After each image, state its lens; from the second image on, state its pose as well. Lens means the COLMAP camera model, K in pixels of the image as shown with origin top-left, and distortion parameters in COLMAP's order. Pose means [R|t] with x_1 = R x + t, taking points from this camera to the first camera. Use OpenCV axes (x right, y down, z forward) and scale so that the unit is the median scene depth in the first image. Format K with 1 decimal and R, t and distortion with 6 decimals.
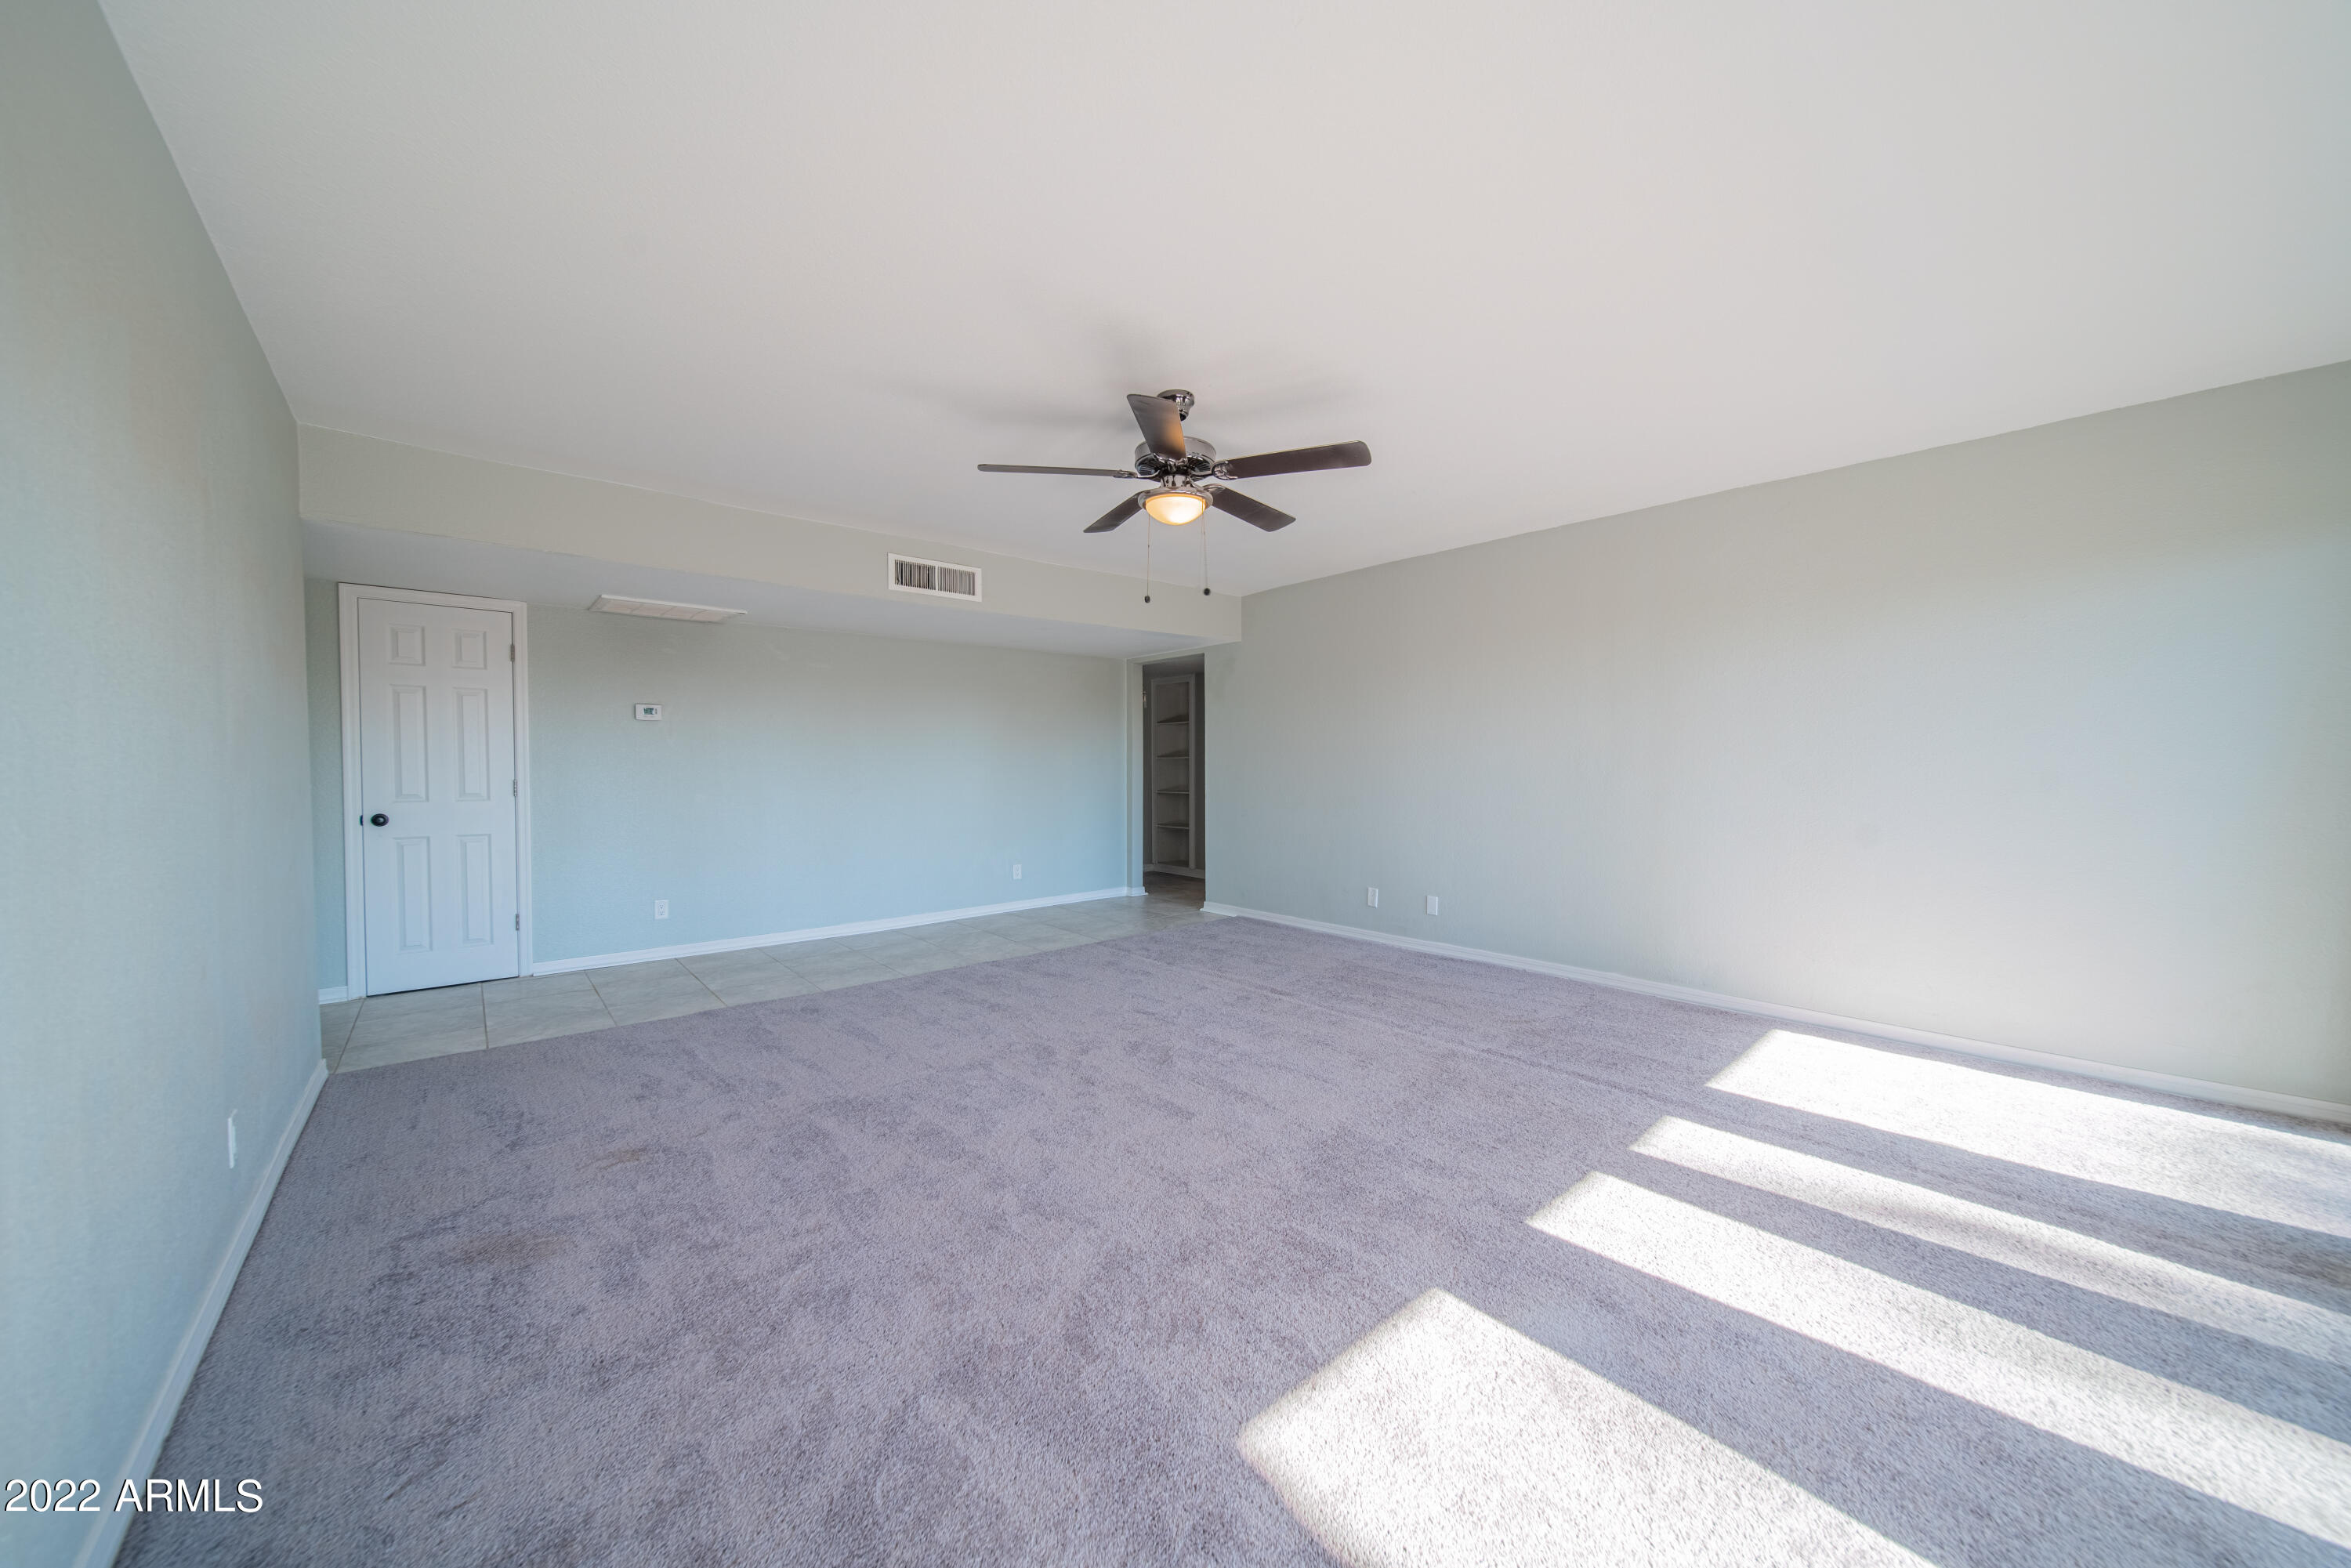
lens RADIAL K [[822.4, 0, 1175.5], [0, 822.4, 788.3], [0, 0, 1]] dist [0.001137, -0.001867]
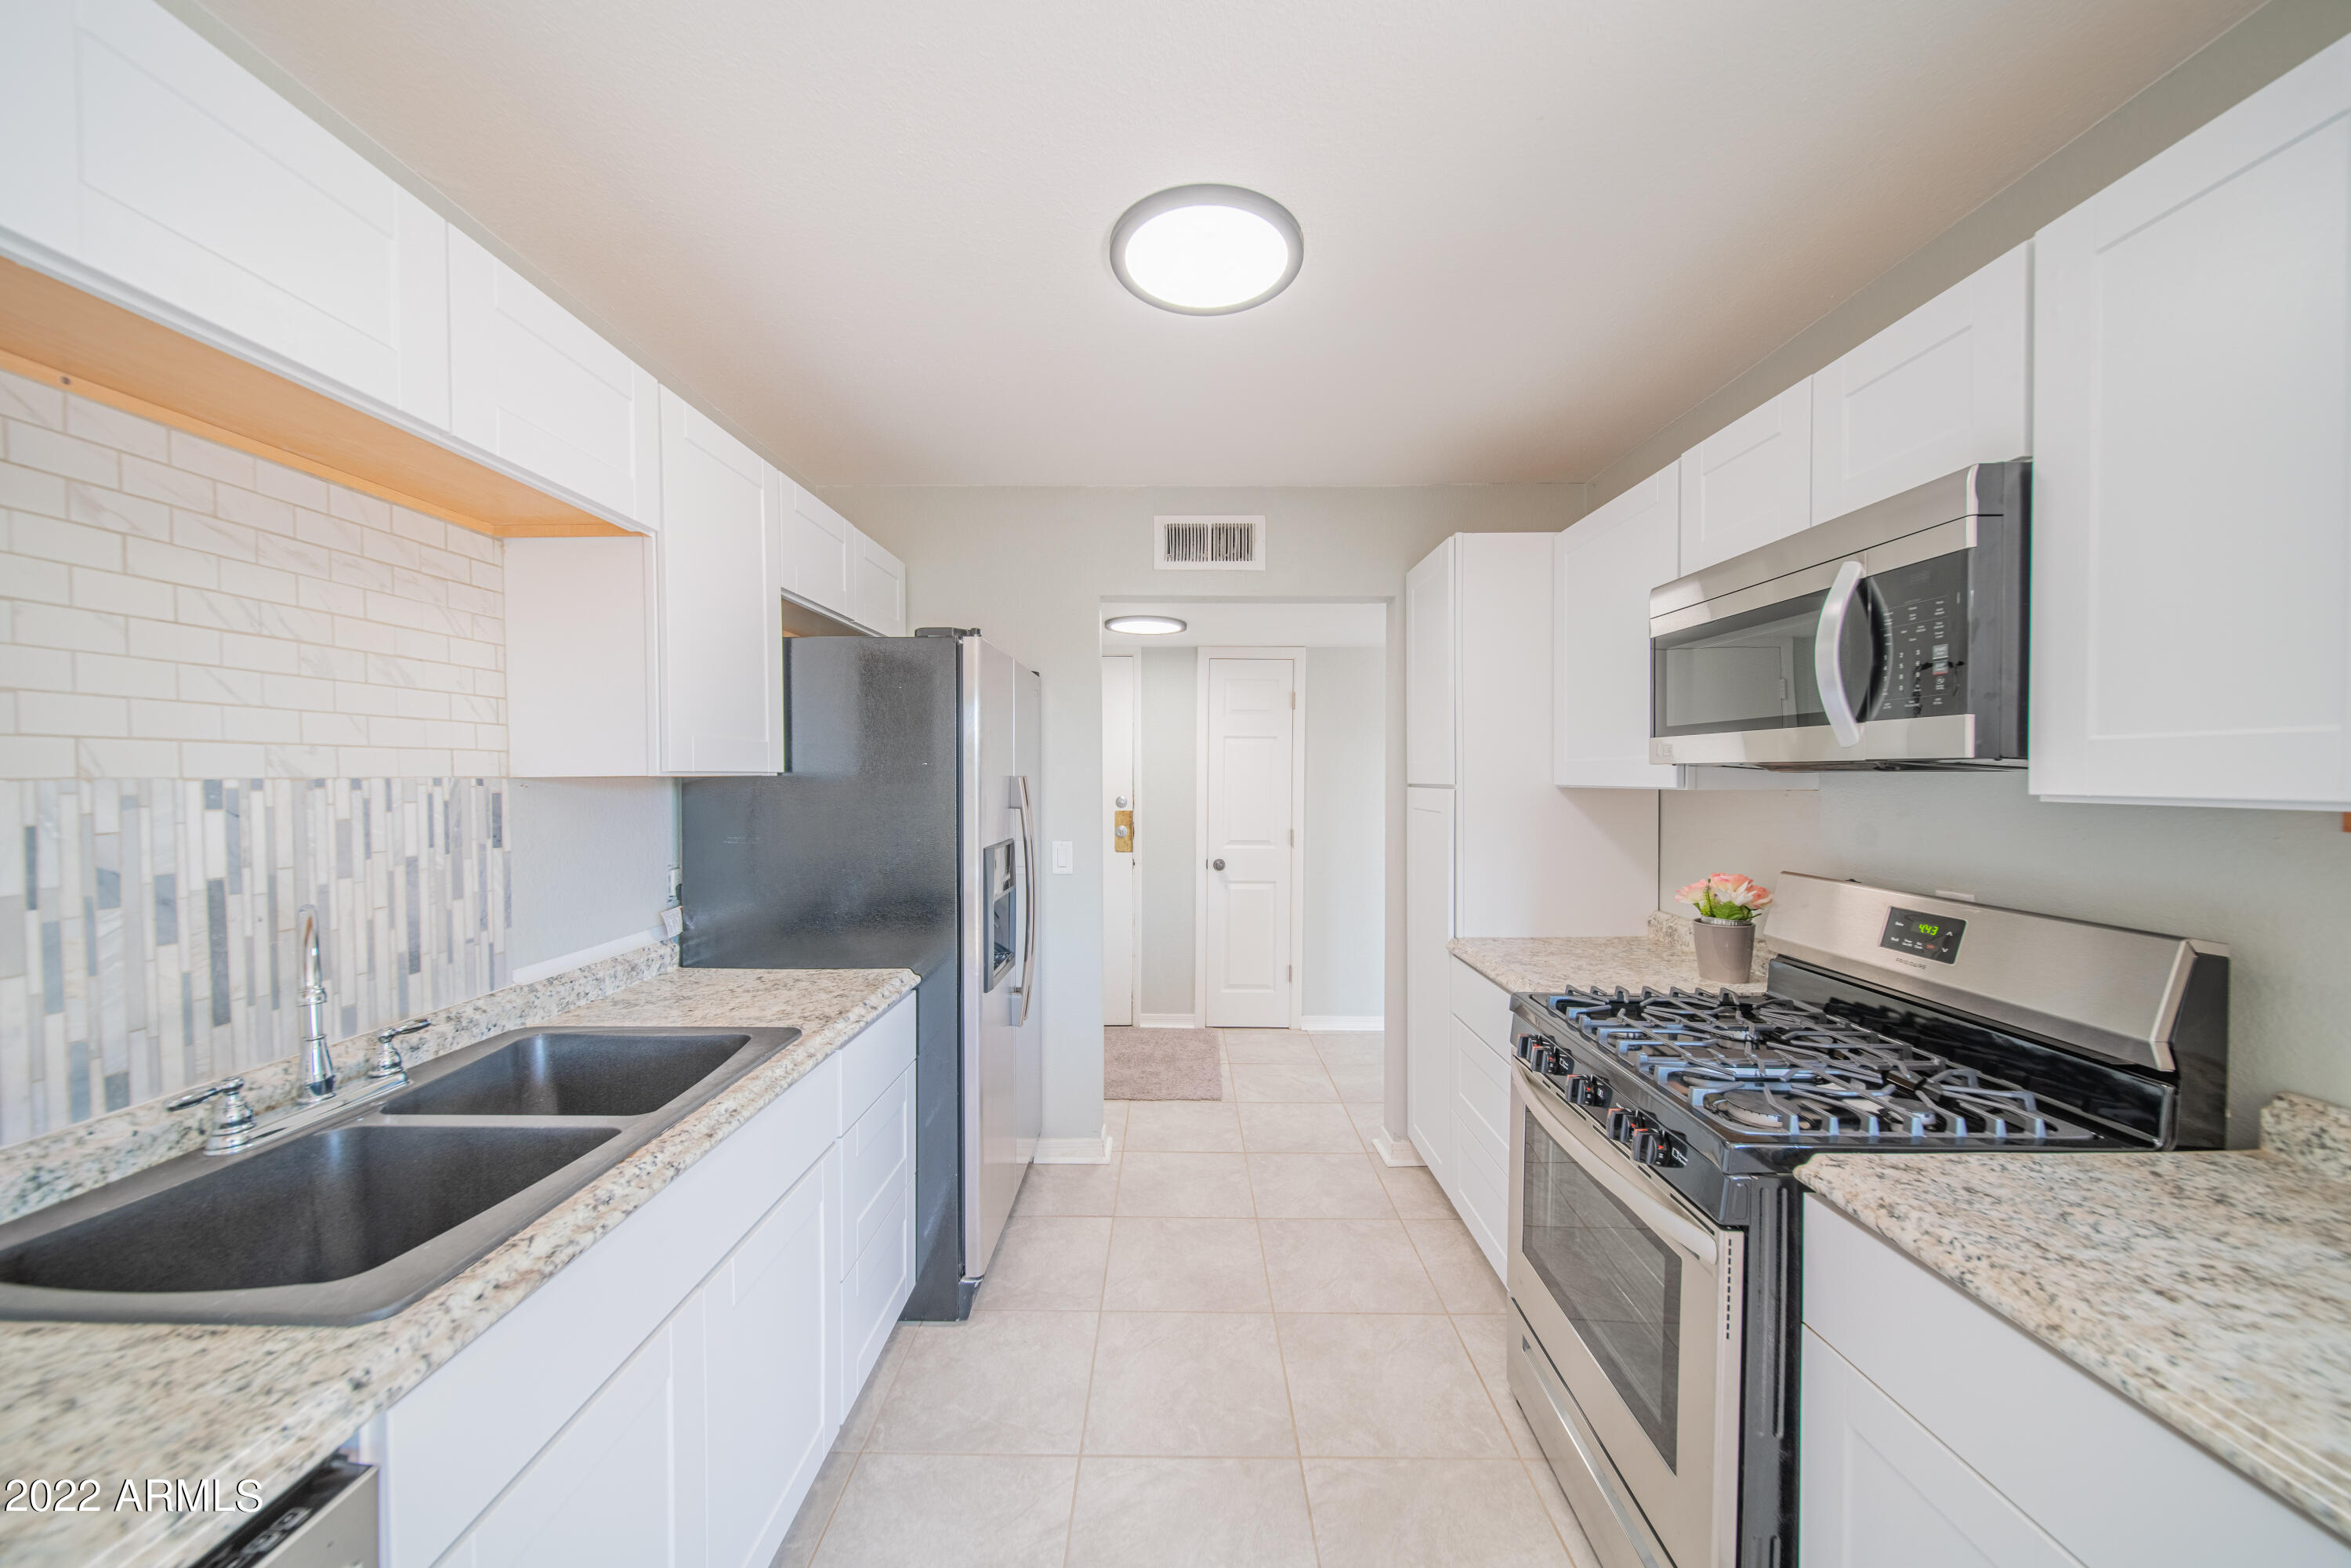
lens RADIAL K [[822.4, 0, 1167.7], [0, 822.4, 789.7], [0, 0, 1]] dist [0.001137, -0.001867]
pose [[0.749788, 0.017232, -0.661454, -0.614028], [-0.022096, 0.999755, 0.000998, -0.114254], [0.661310, 0.013867, 0.749985, 0.300871]]
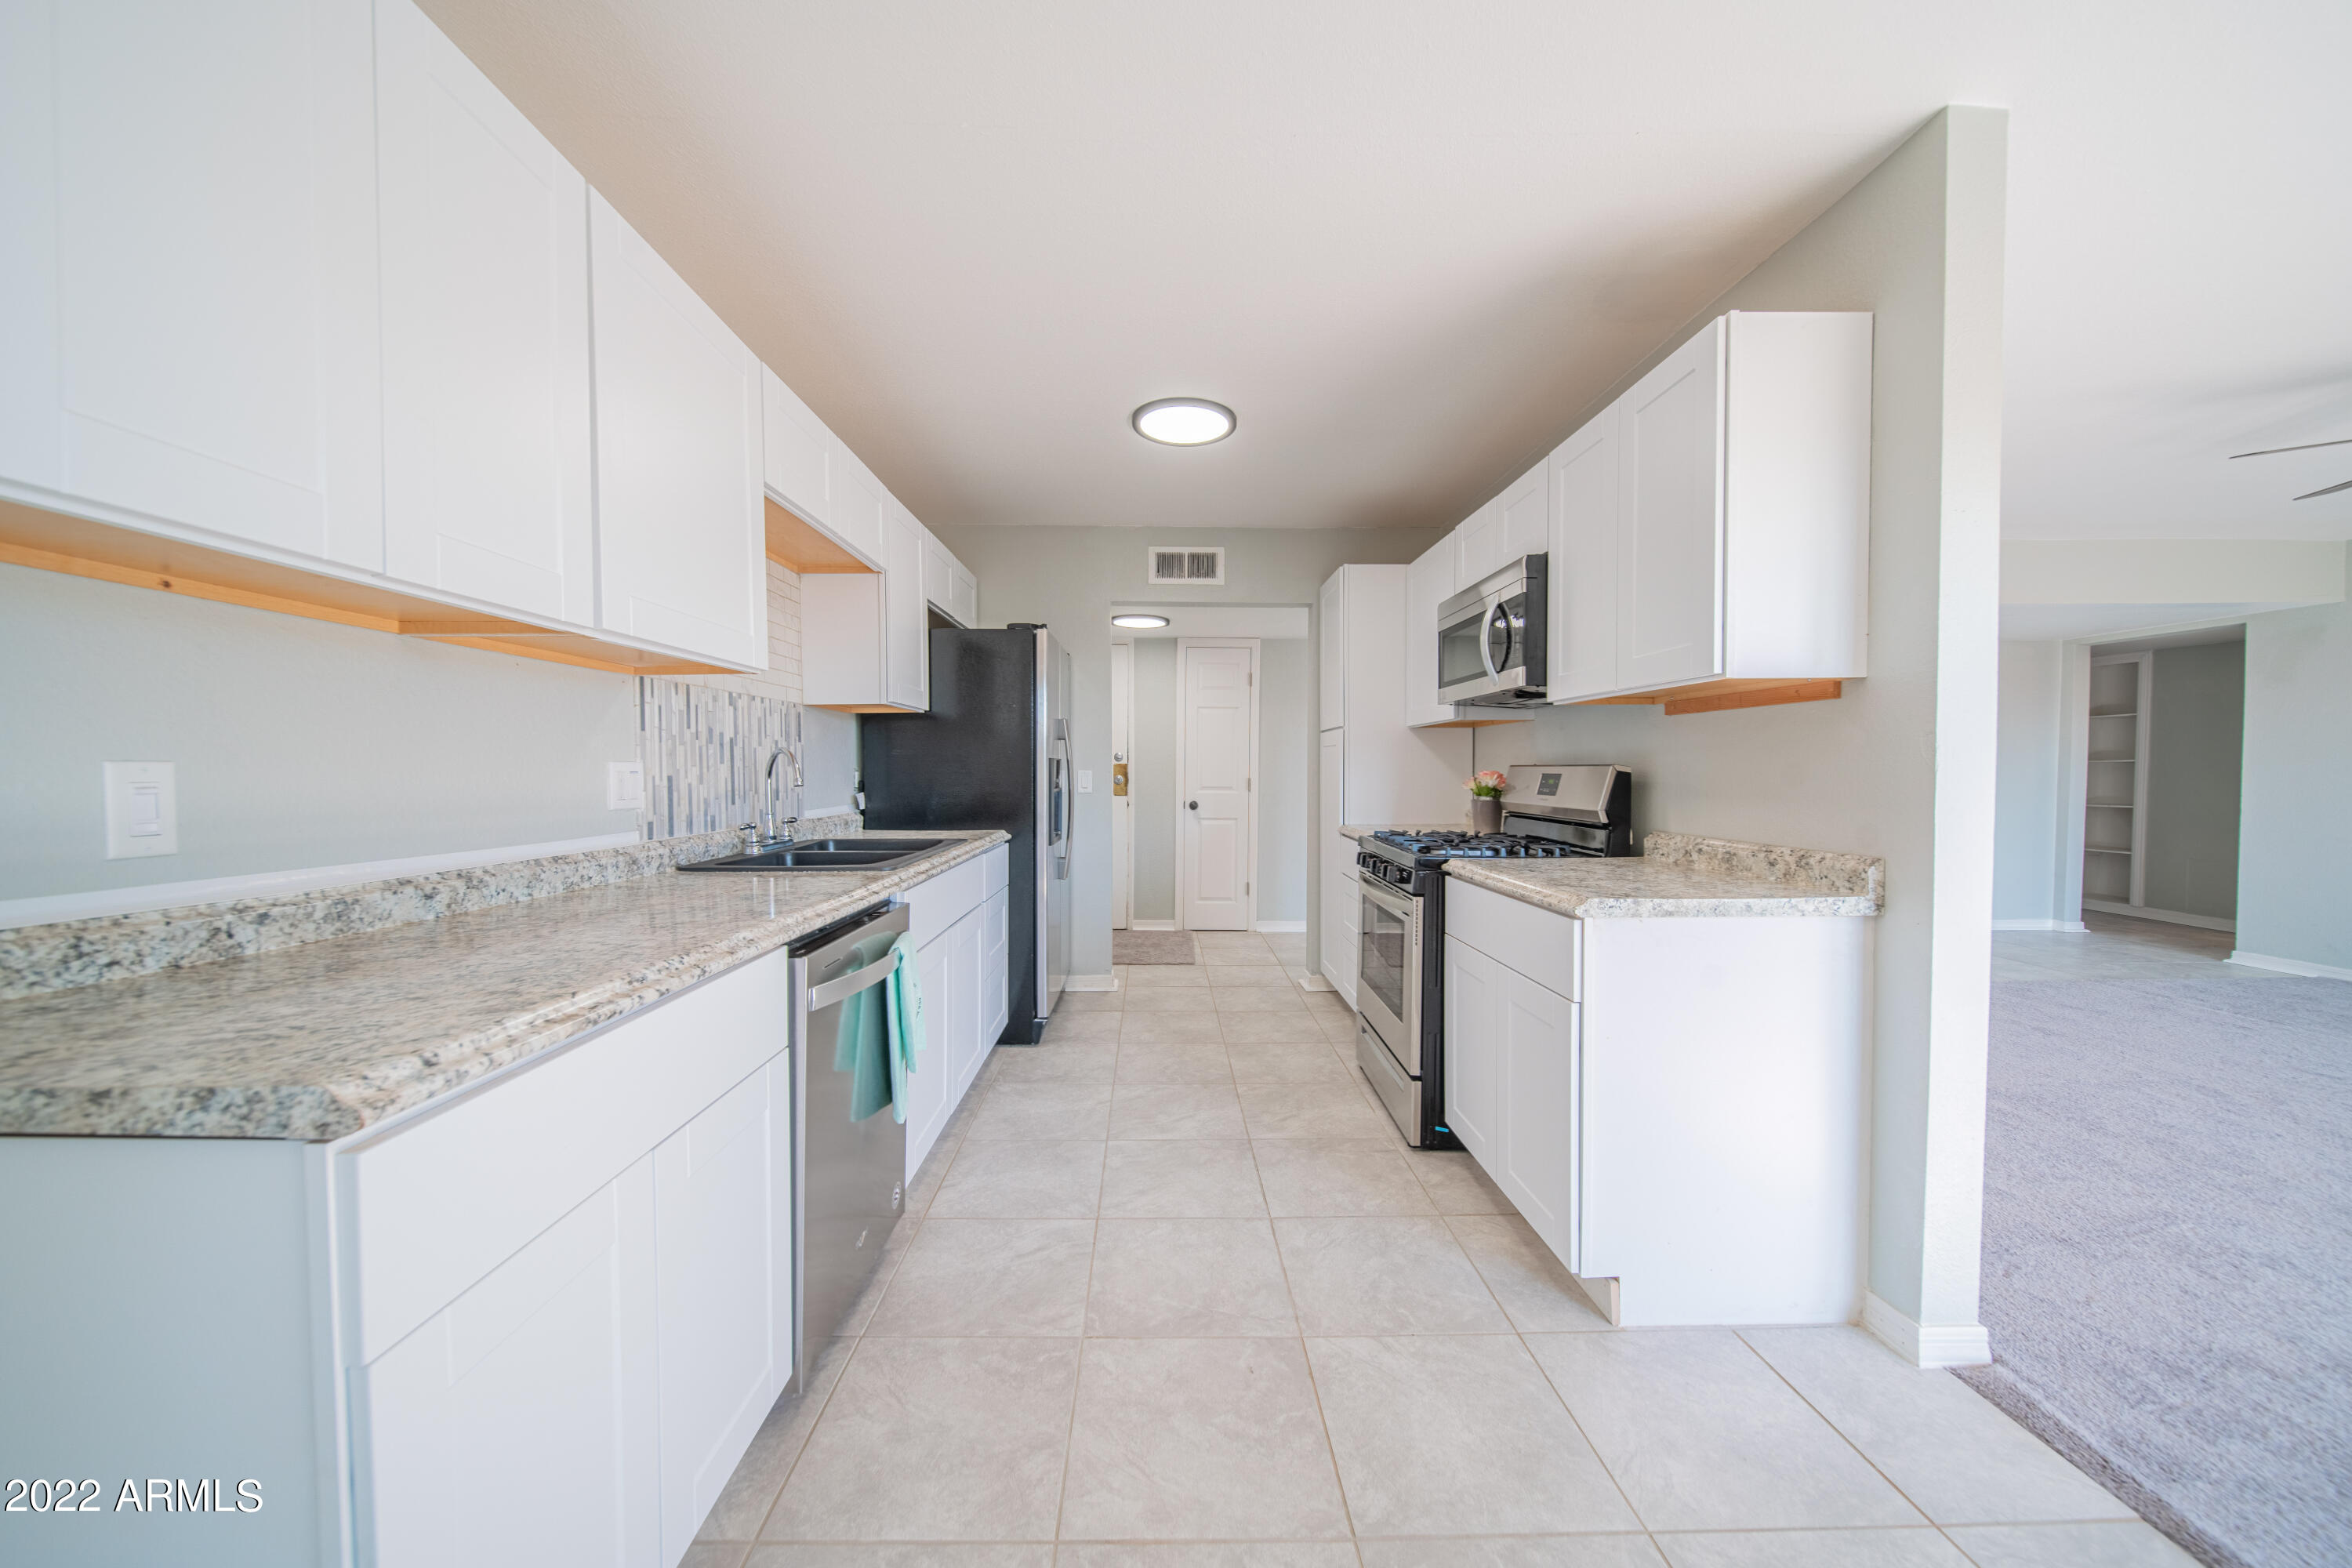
lens RADIAL K [[822.8, 0, 1167.3], [0, 822.8, 791.3], [0, 0, 1]] dist [0.001137, -0.001867]
pose [[0.767445, 0.023645, -0.640679, -0.215642], [-0.023144, 0.999690, 0.009172, 0.005648], [0.640697, 0.007789, 0.767754, -0.193038]]
